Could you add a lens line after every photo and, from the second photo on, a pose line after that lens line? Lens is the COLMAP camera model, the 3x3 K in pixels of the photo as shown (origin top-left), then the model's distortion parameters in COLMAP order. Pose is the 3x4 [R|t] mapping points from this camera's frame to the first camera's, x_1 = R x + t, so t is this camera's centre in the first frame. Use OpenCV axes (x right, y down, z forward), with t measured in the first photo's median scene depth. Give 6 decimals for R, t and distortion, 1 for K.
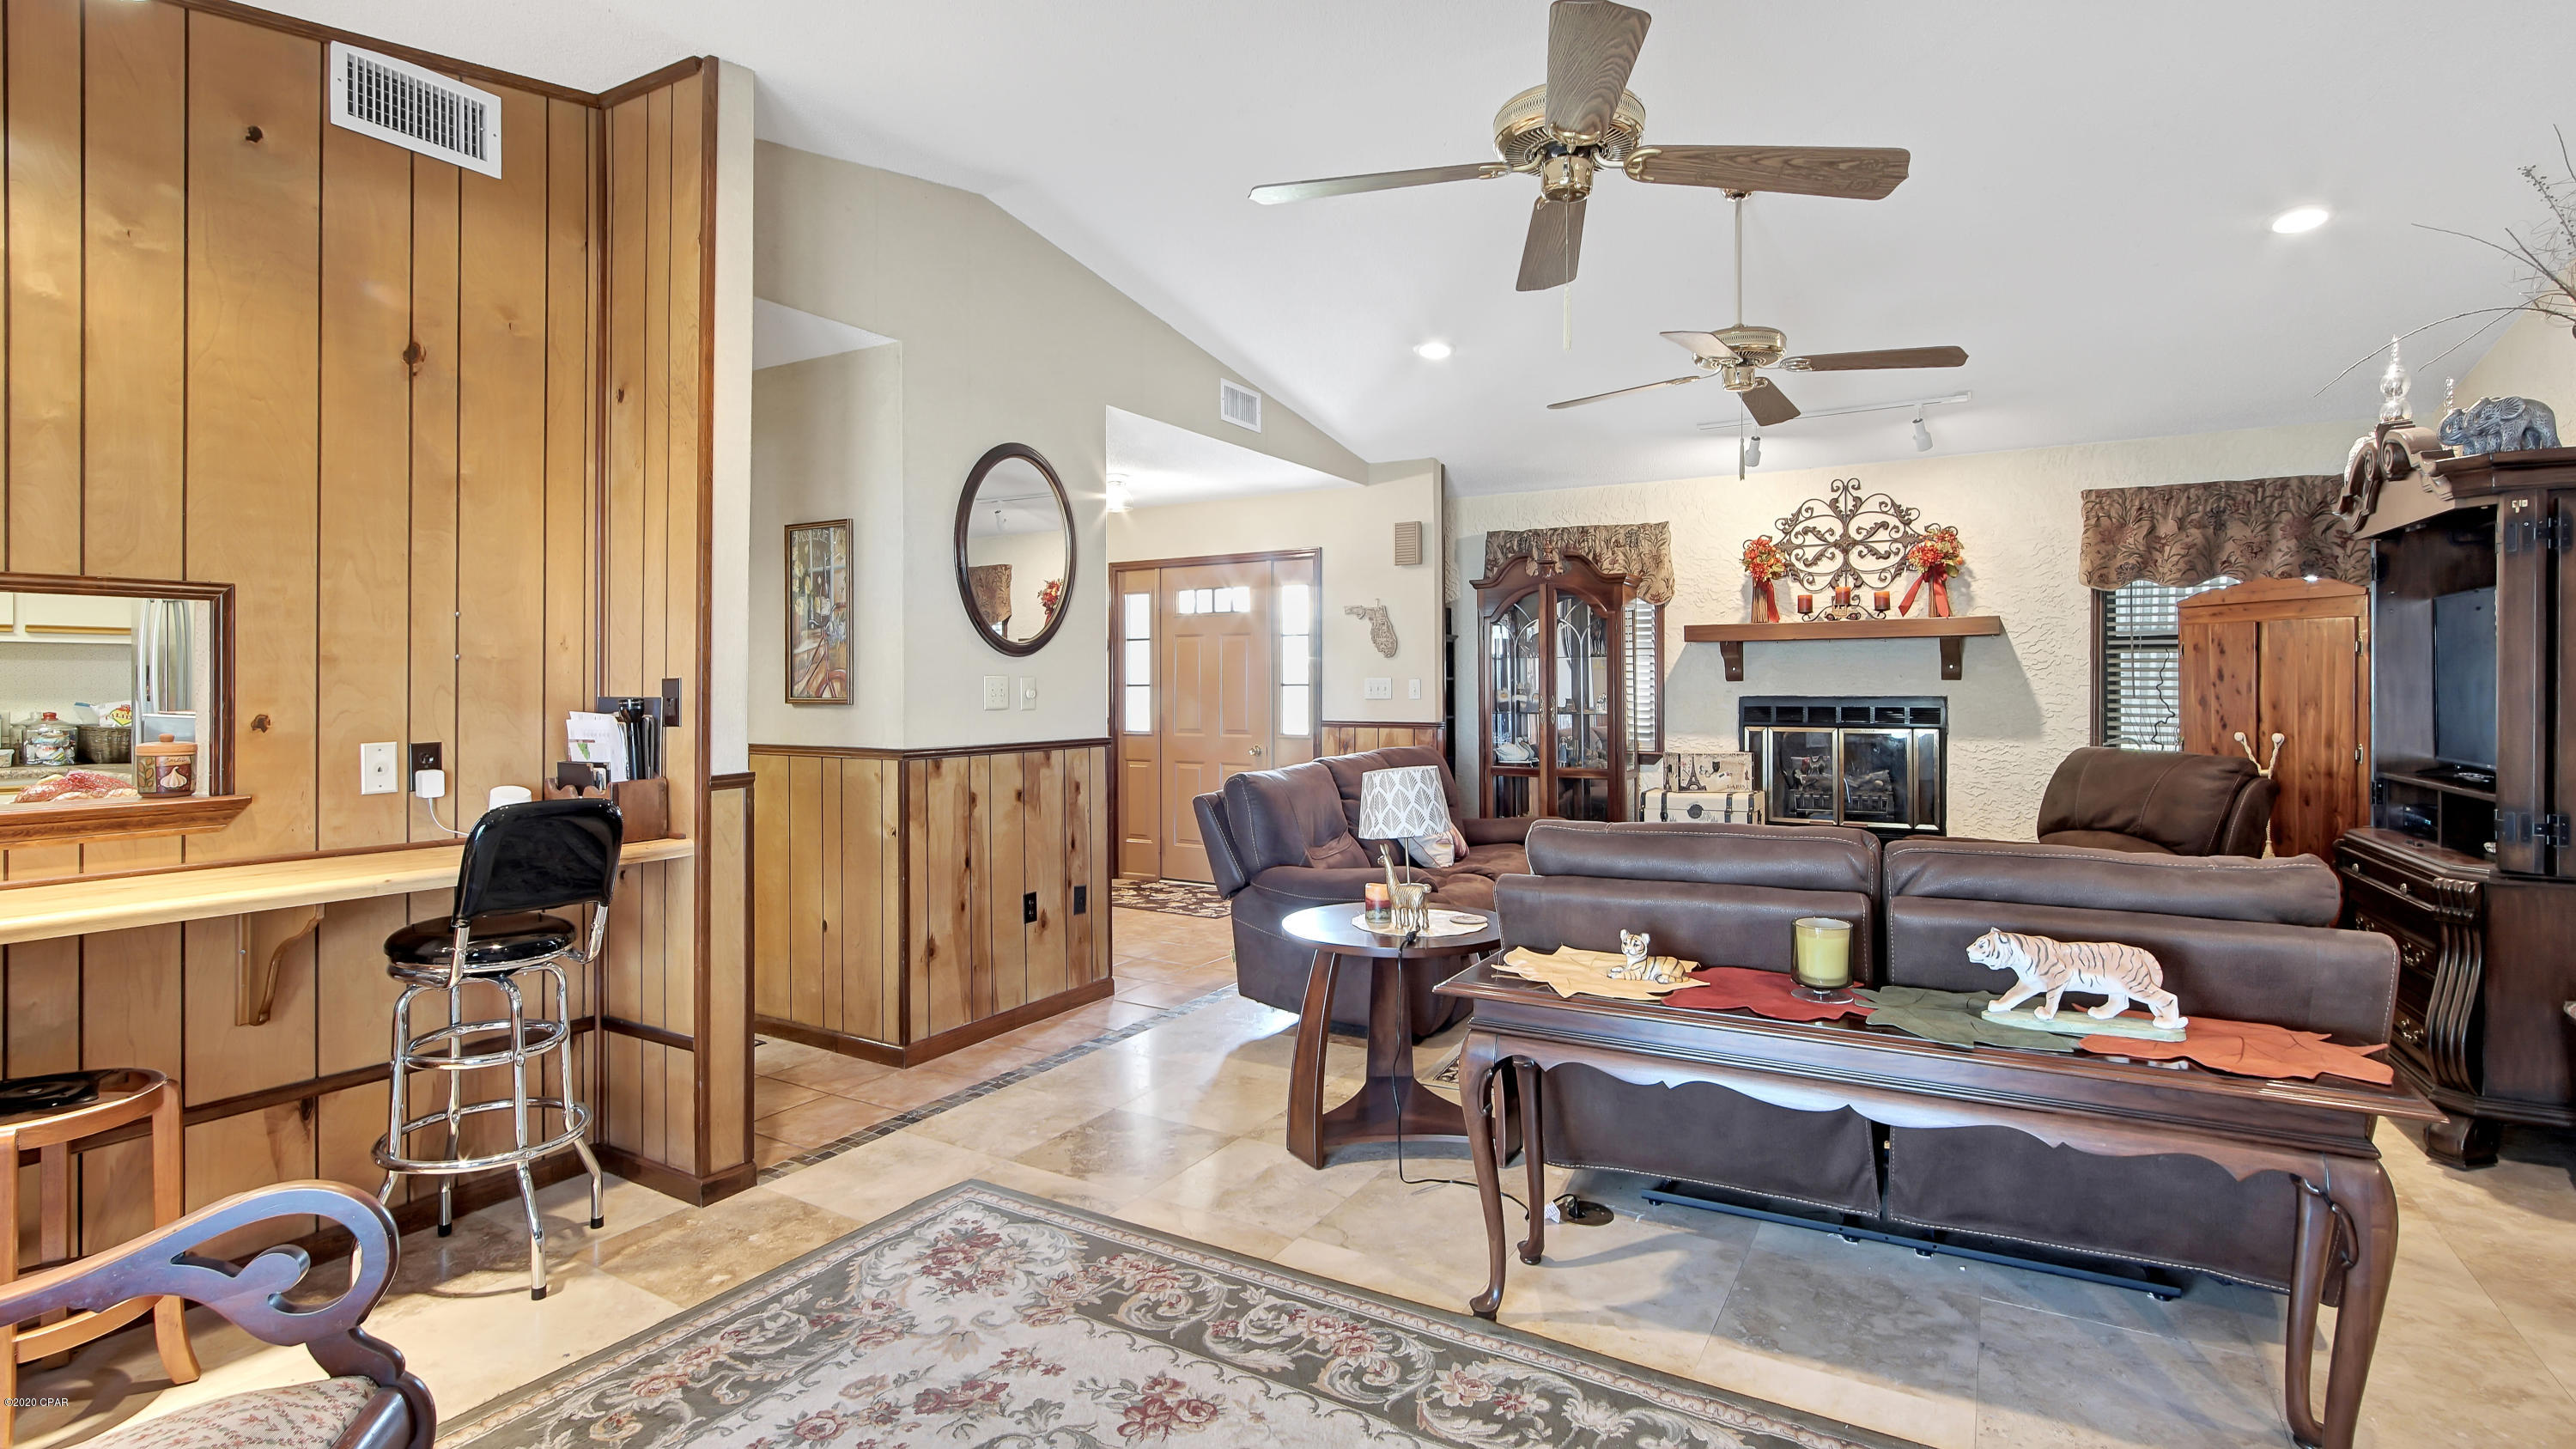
lens RADIAL K [[1205.8, 0, 1290.4], [0, 1205.8, 658.1], [0, 0, 1]] dist [-0.016319, 0.005329]
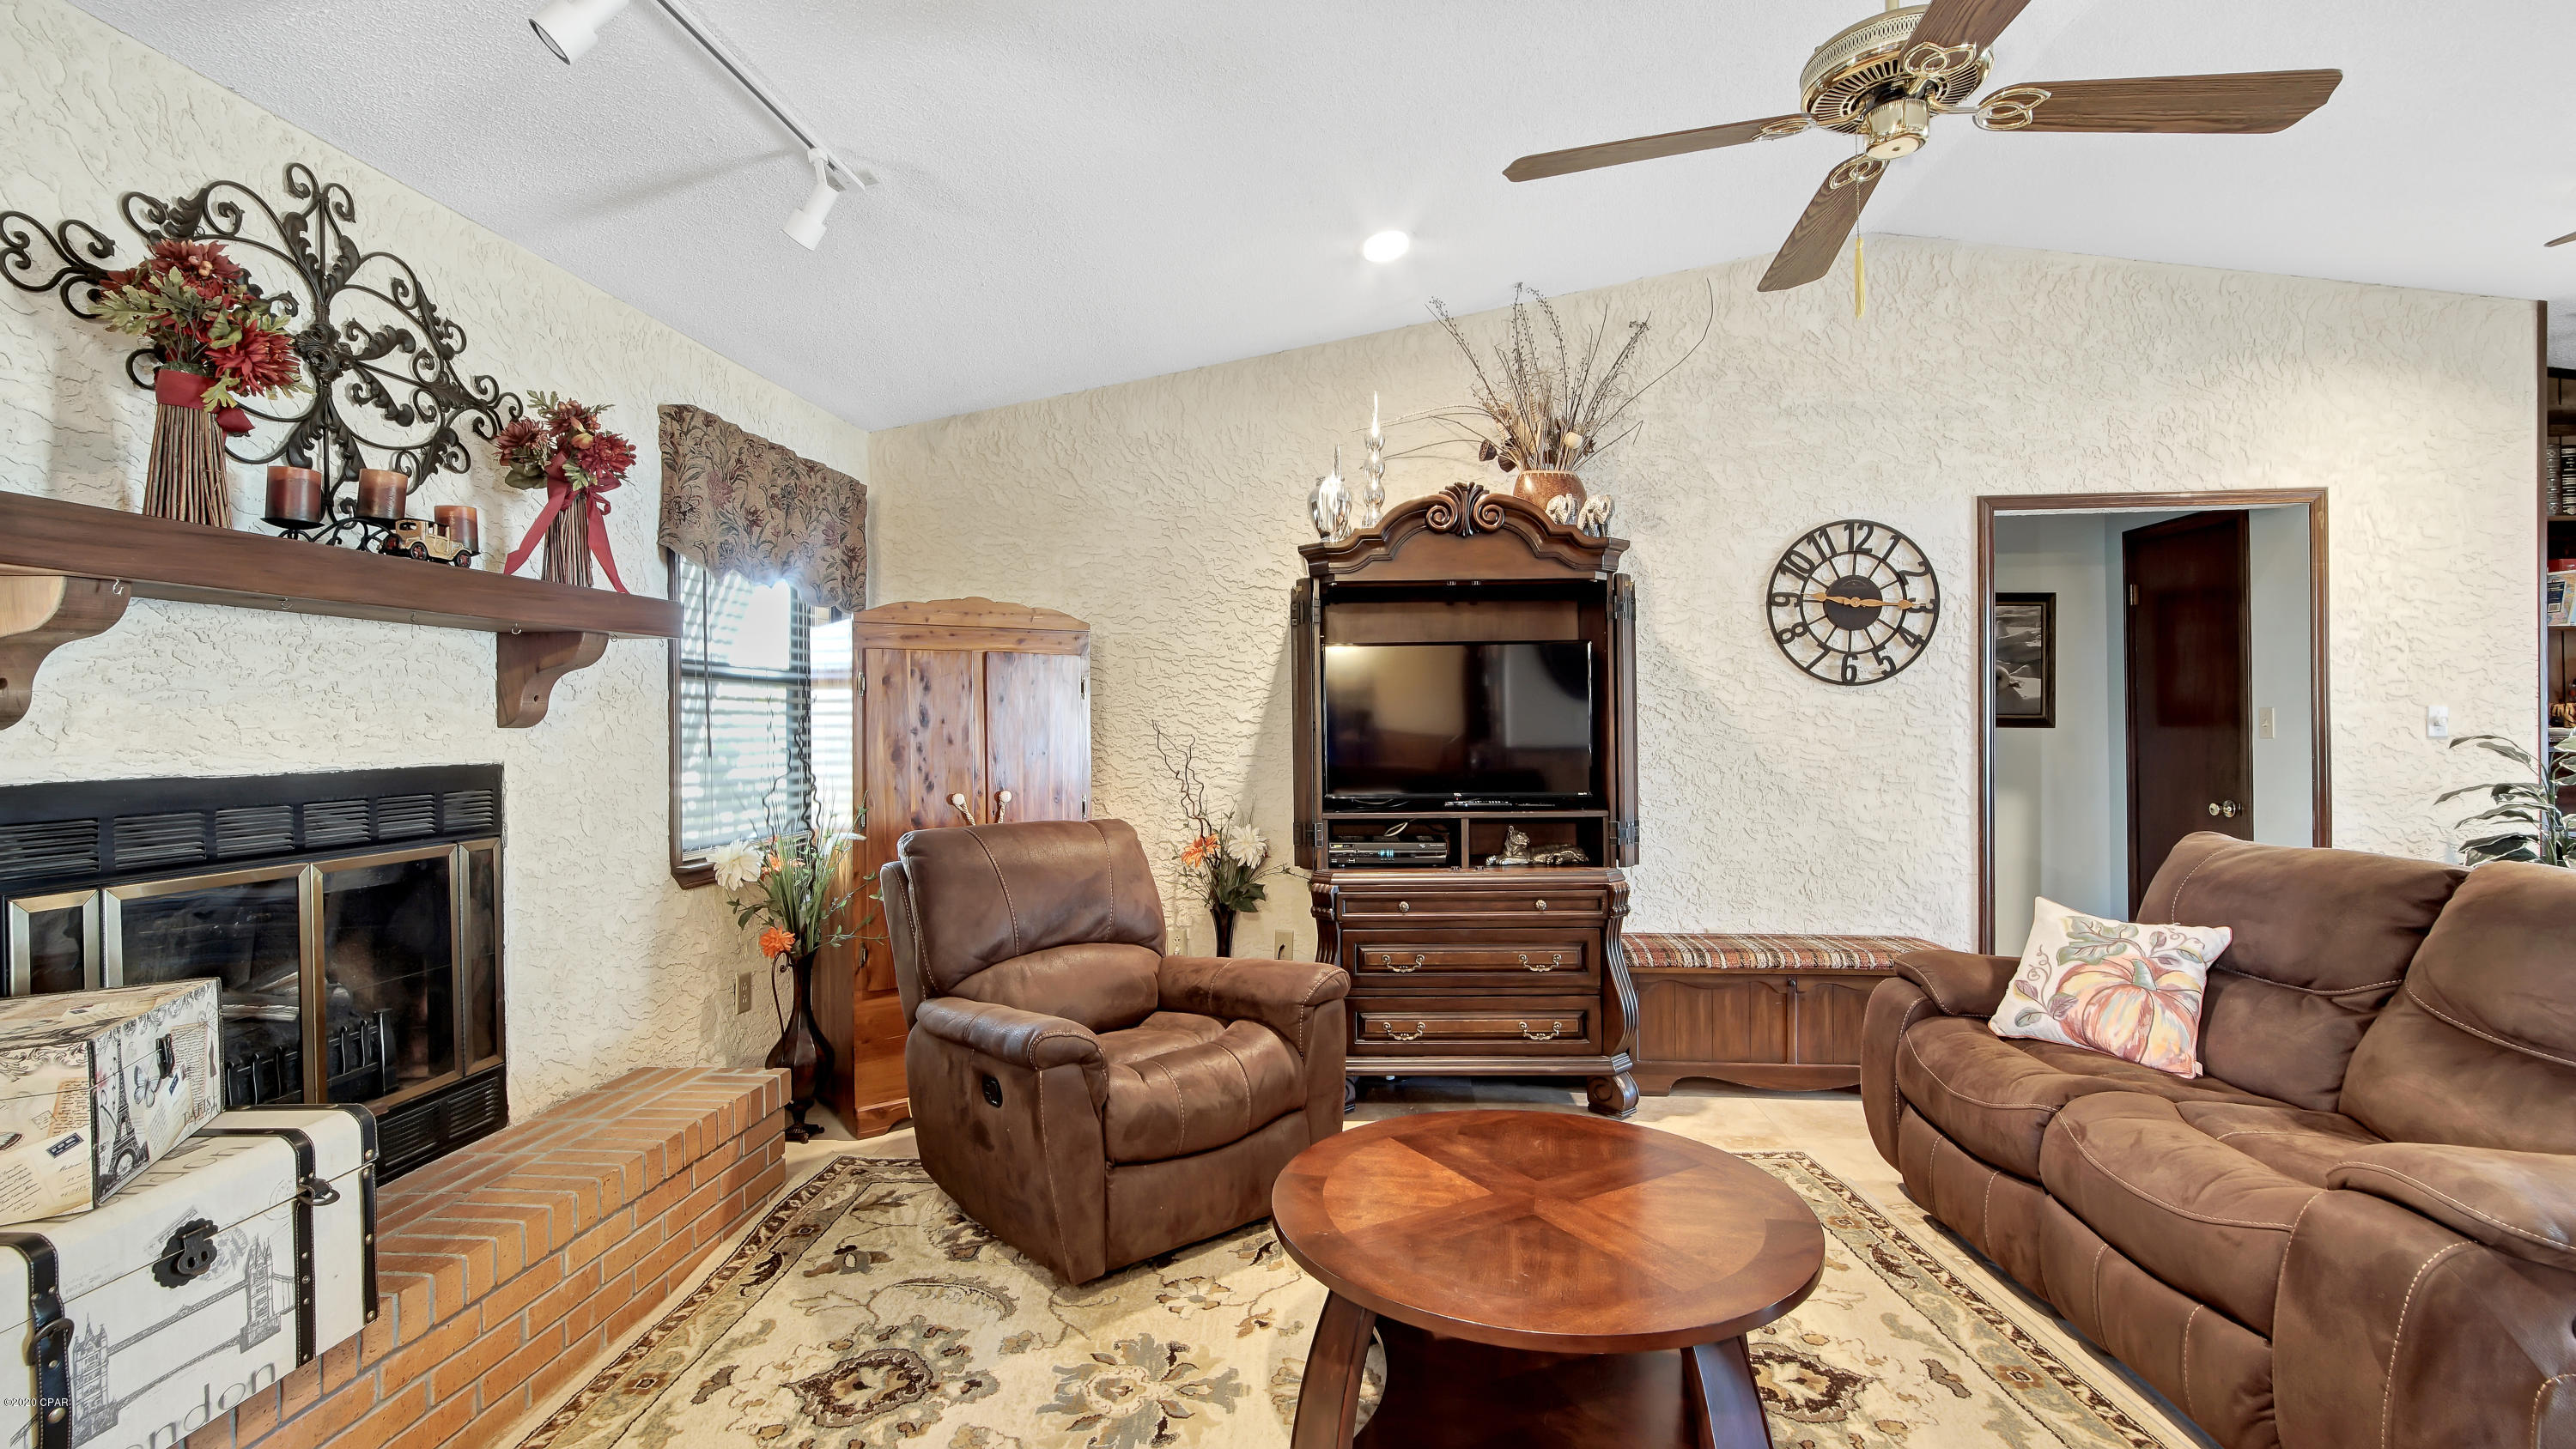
lens RADIAL K [[1160.9, 0, 1288.0], [0, 1160.9, 724.5], [0, 0, 1]] dist [-0.023424, 0.009447]
pose [[-0.425290, 0.011224, 0.904988, 0.029449], [-0.006060, 0.999865, -0.015249, 0.027156], [-0.905037, -0.011969, -0.425165, 1.107130]]
